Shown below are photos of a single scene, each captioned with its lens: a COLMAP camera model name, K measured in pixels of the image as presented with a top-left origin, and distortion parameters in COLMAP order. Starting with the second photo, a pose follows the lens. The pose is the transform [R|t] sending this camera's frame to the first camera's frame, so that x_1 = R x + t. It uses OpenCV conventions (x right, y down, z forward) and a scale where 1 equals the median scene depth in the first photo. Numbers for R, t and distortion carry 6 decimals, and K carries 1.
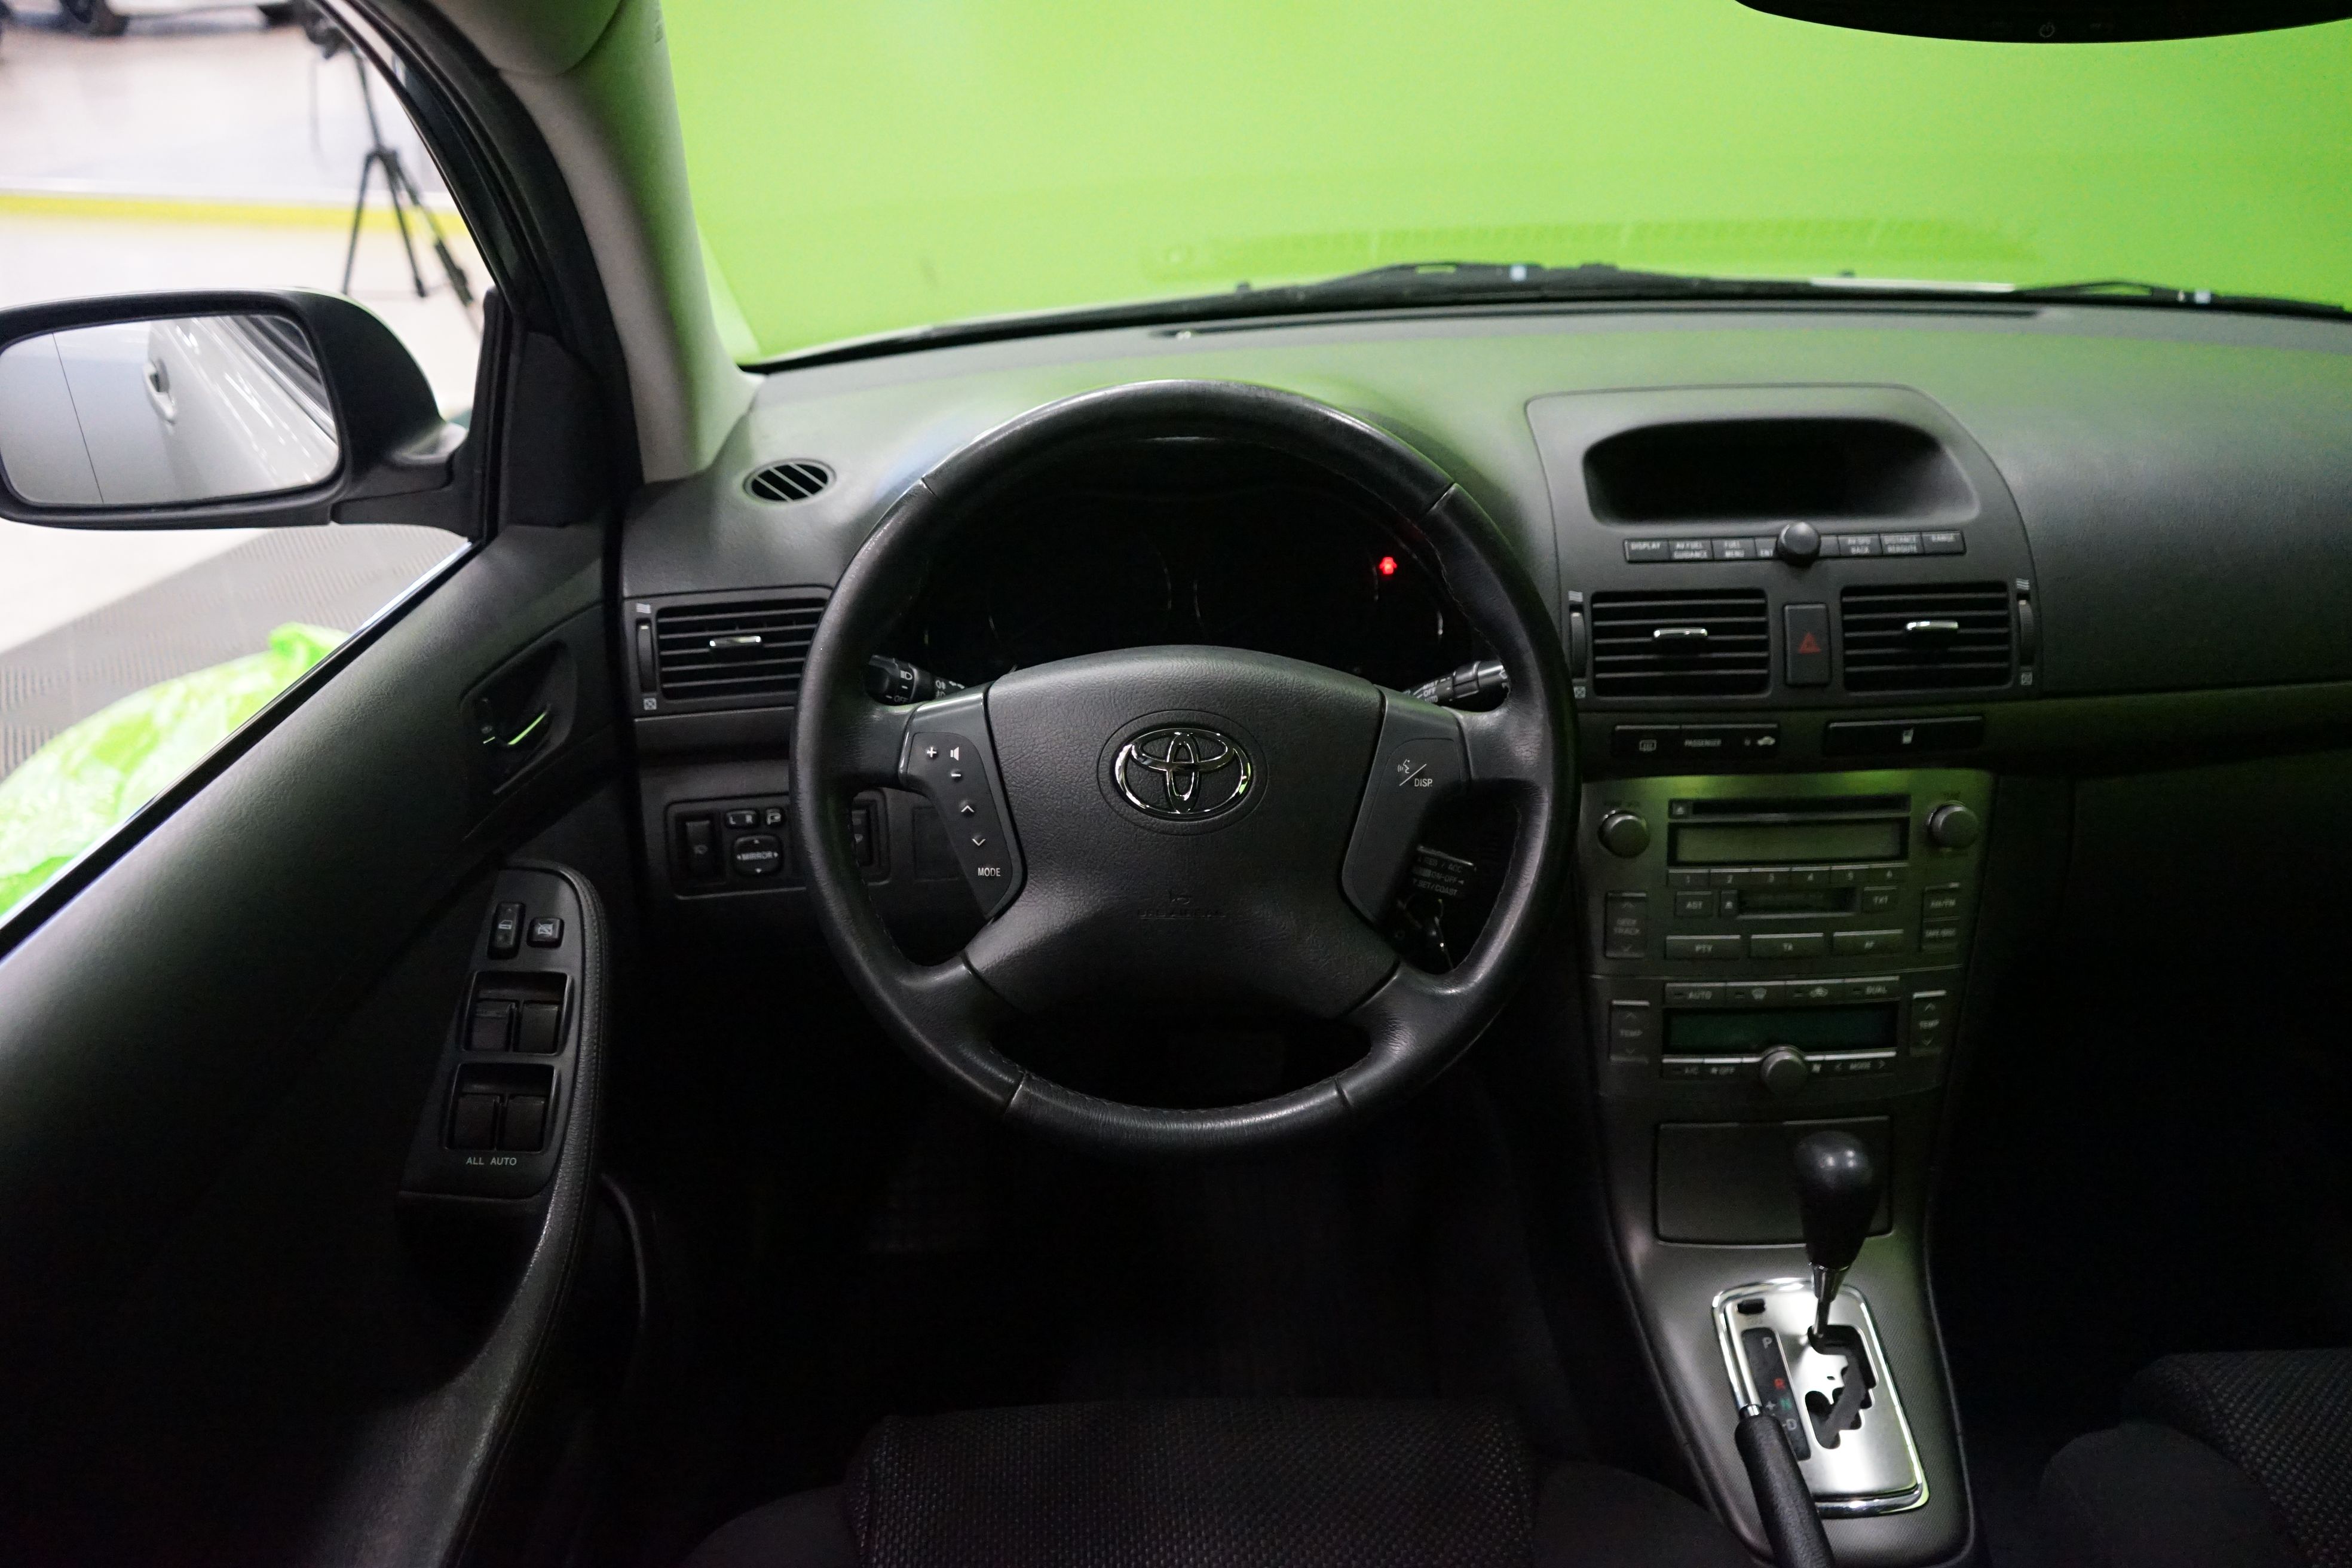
lens RADIAL K [[1924.0, 0, 1176.0], [0, 1924.0, 784.0], [0, 0, 1]] dist [-0.010304, 0.011906]
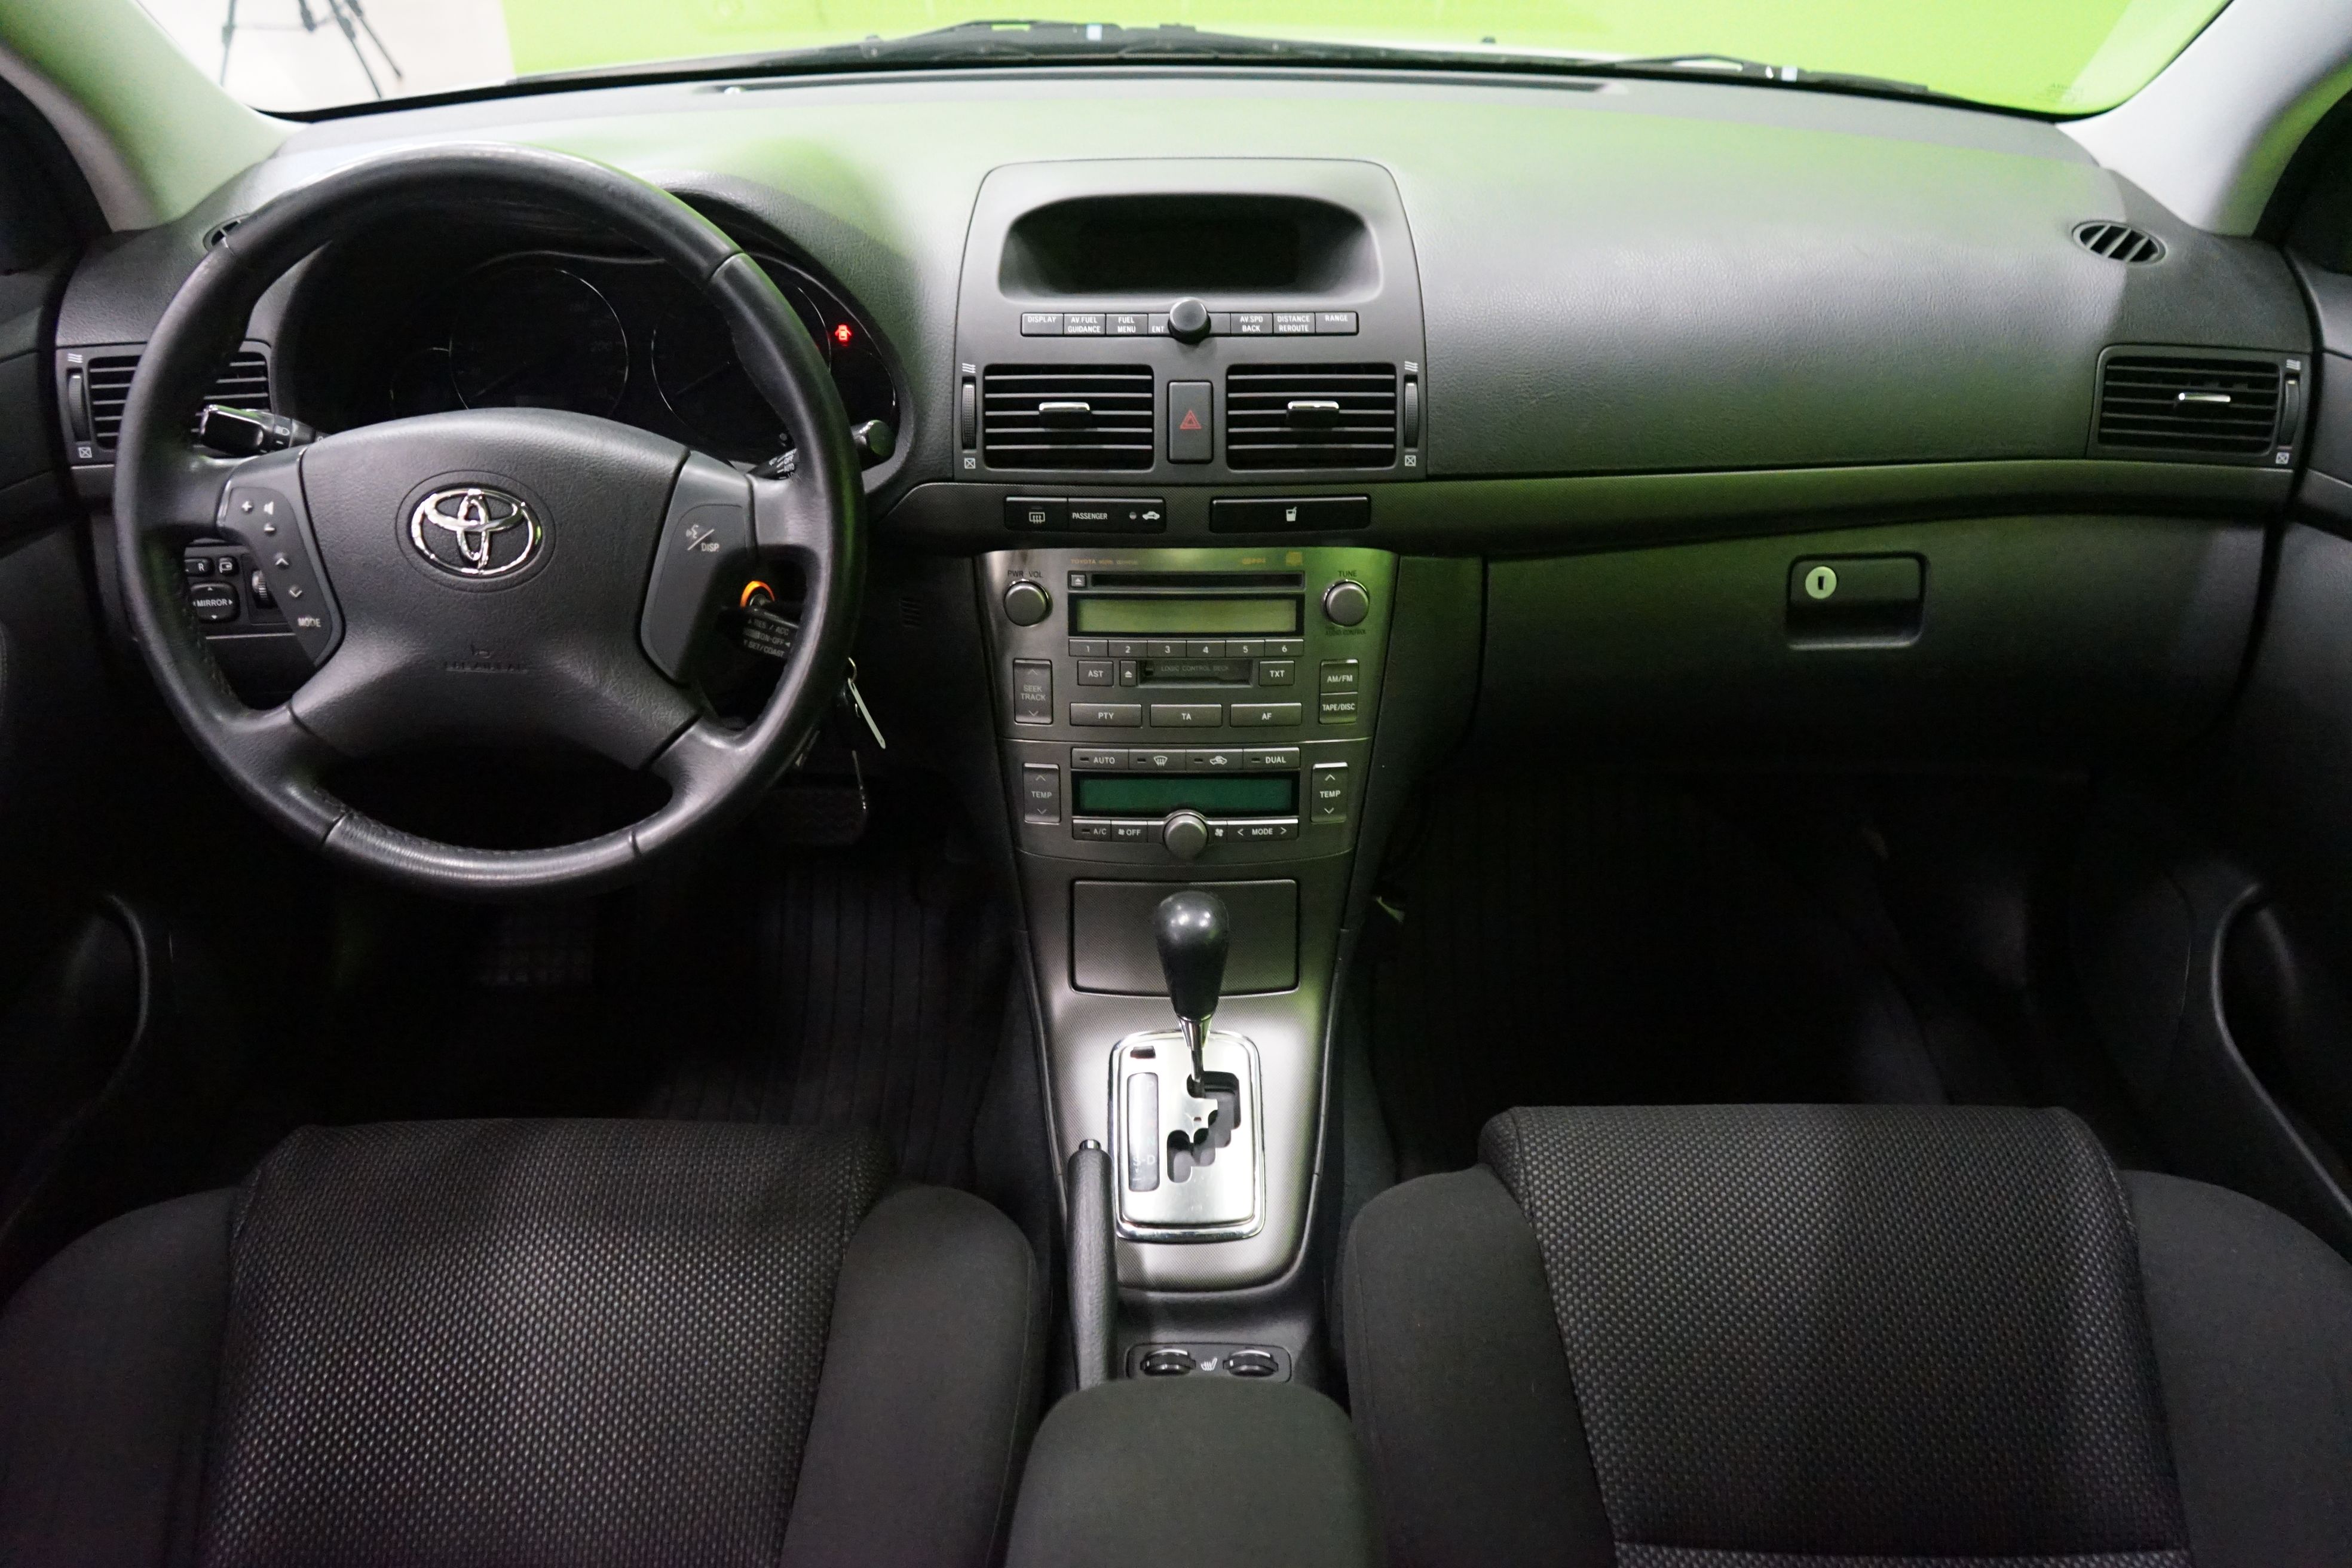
lens RADIAL K [[1924.0, 0, 1176.0], [0, 1924.0, 784.0], [0, 0, 1]] dist [-0.010304, 0.011906]
pose [[0.999563, 0.027327, -0.011234, 0.331883], [-0.025744, 0.992109, 0.122710, -0.006554], [0.014499, -0.122368, 0.992379, -0.038184]]
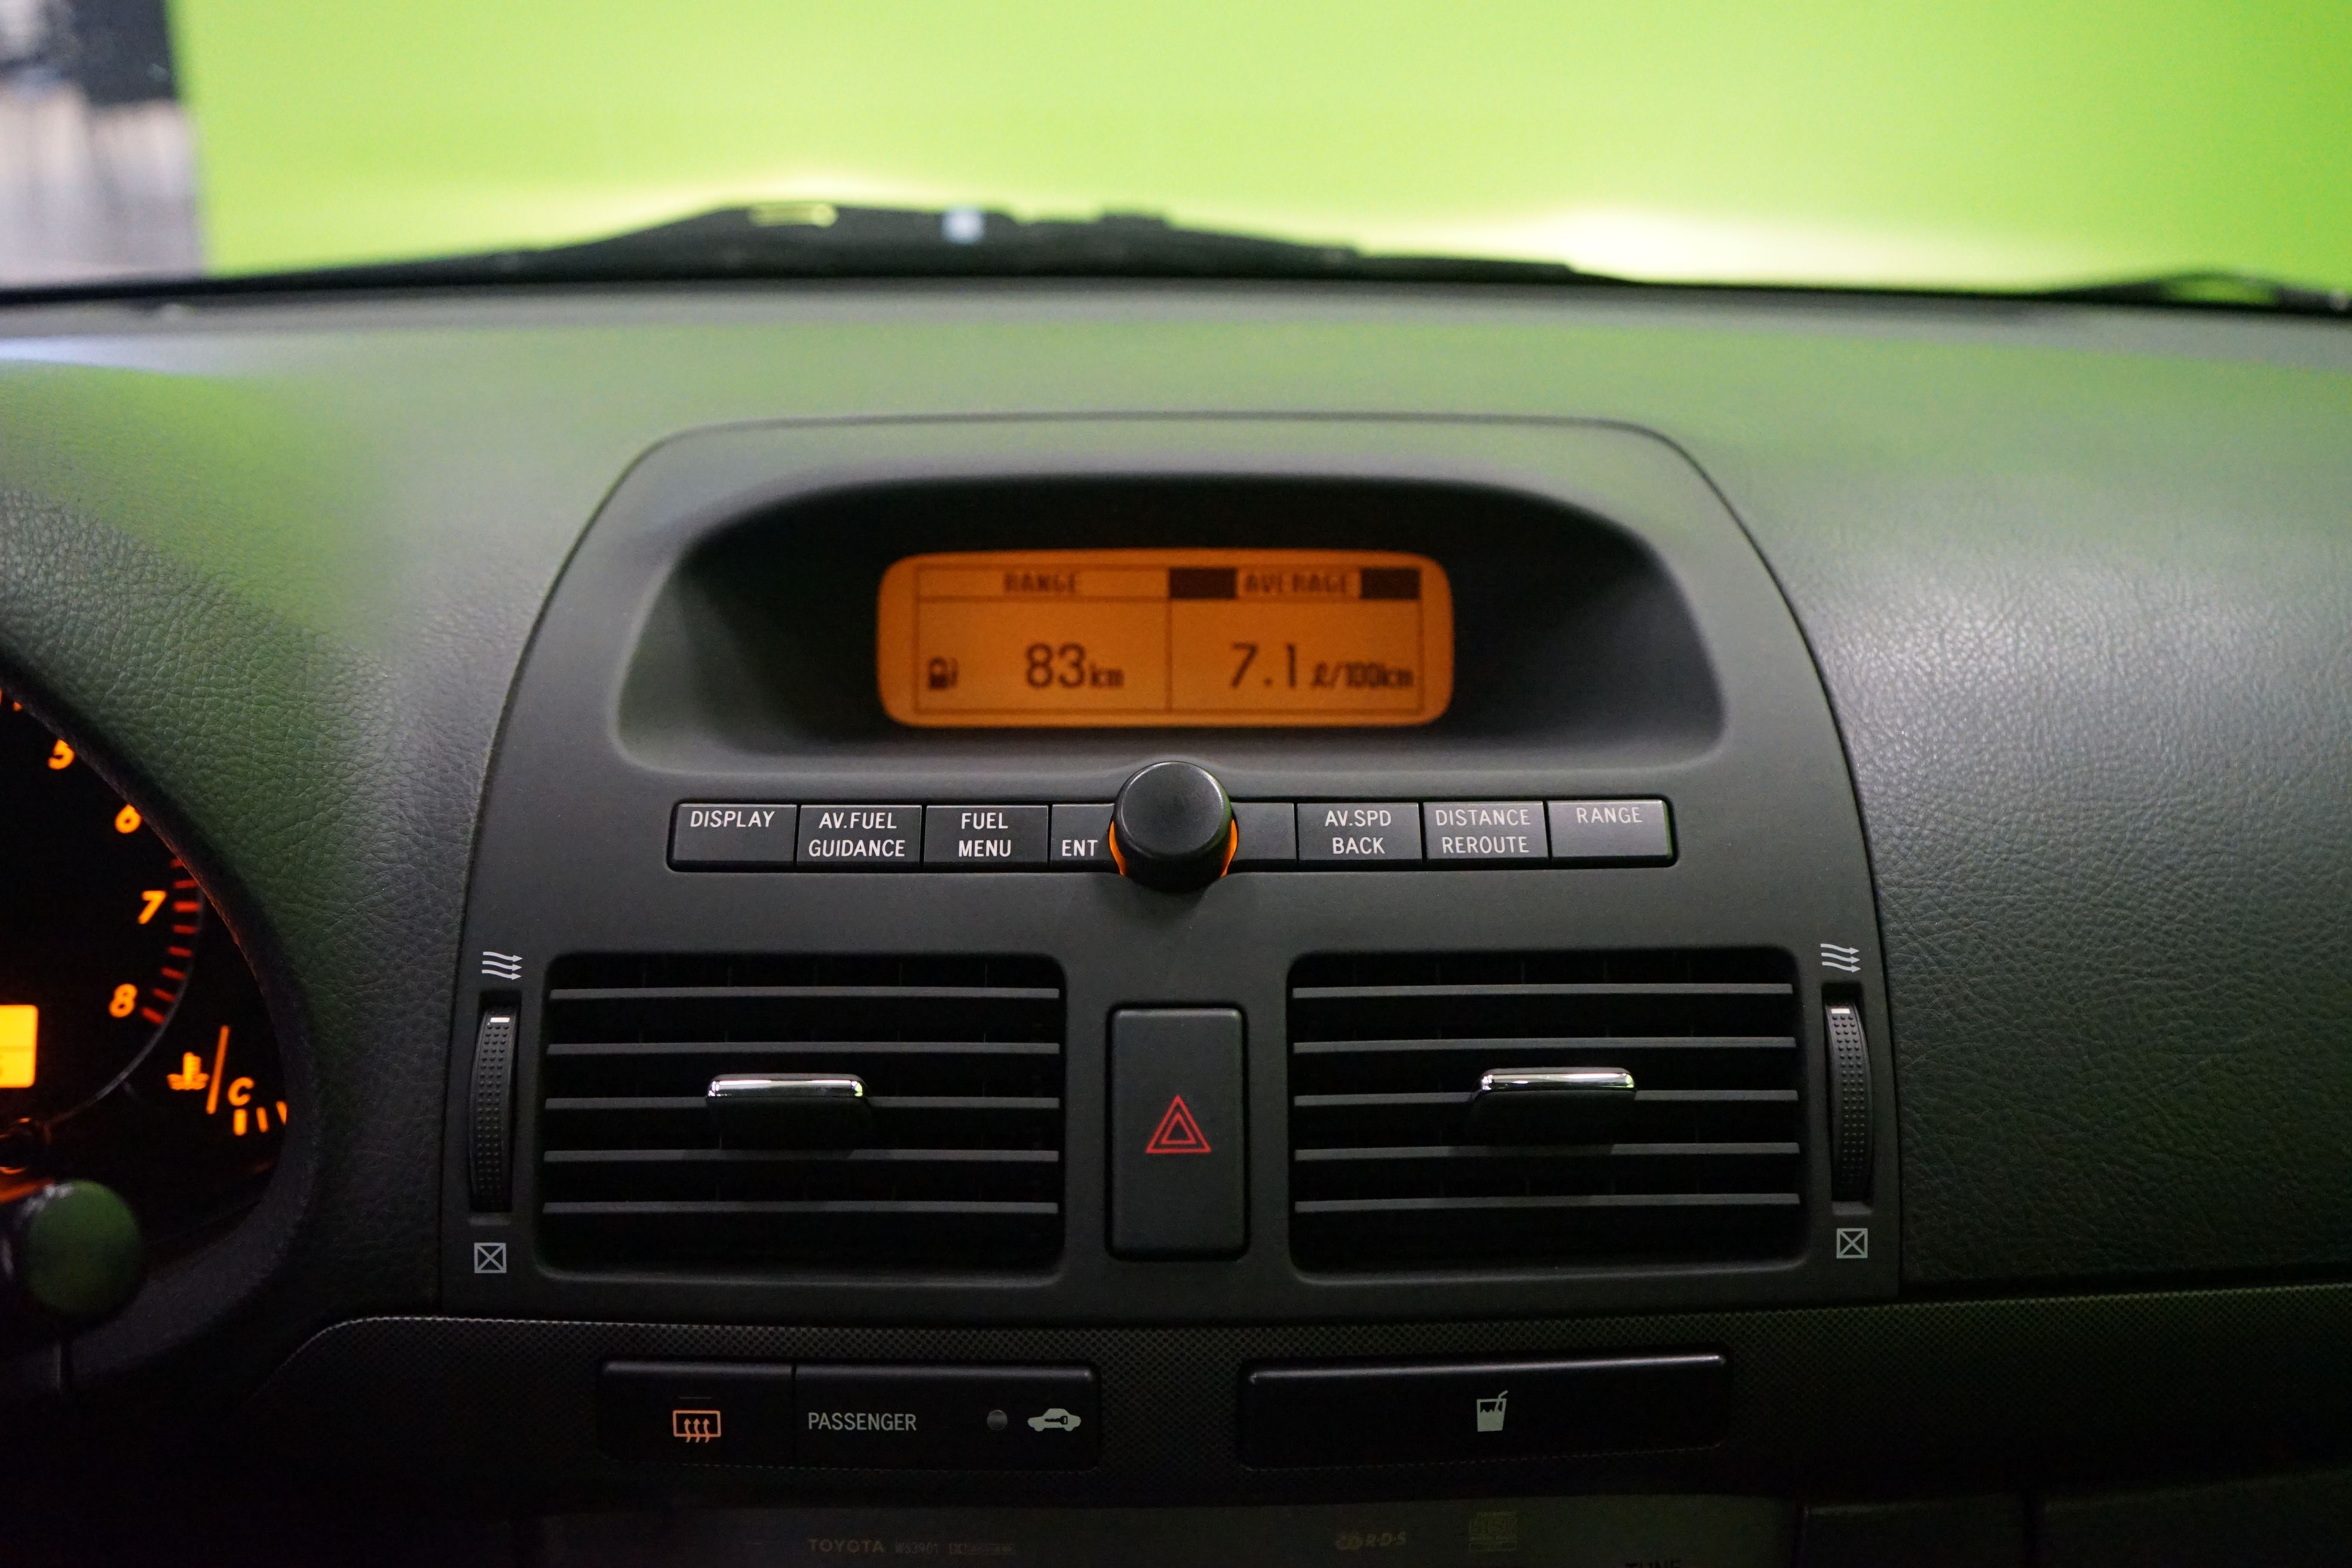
lens RADIAL K [[2370.9, 0, 1176.0], [0, 2370.9, 784.0], [0, 0, 1]] dist [0.000180, -0.004104]
pose [[0.999720, 0.023543, 0.002426, 0.320237], [-0.023130, 0.993573, -0.110803, -0.084920], [-0.005019, 0.110716, 0.993839, 0.579143]]
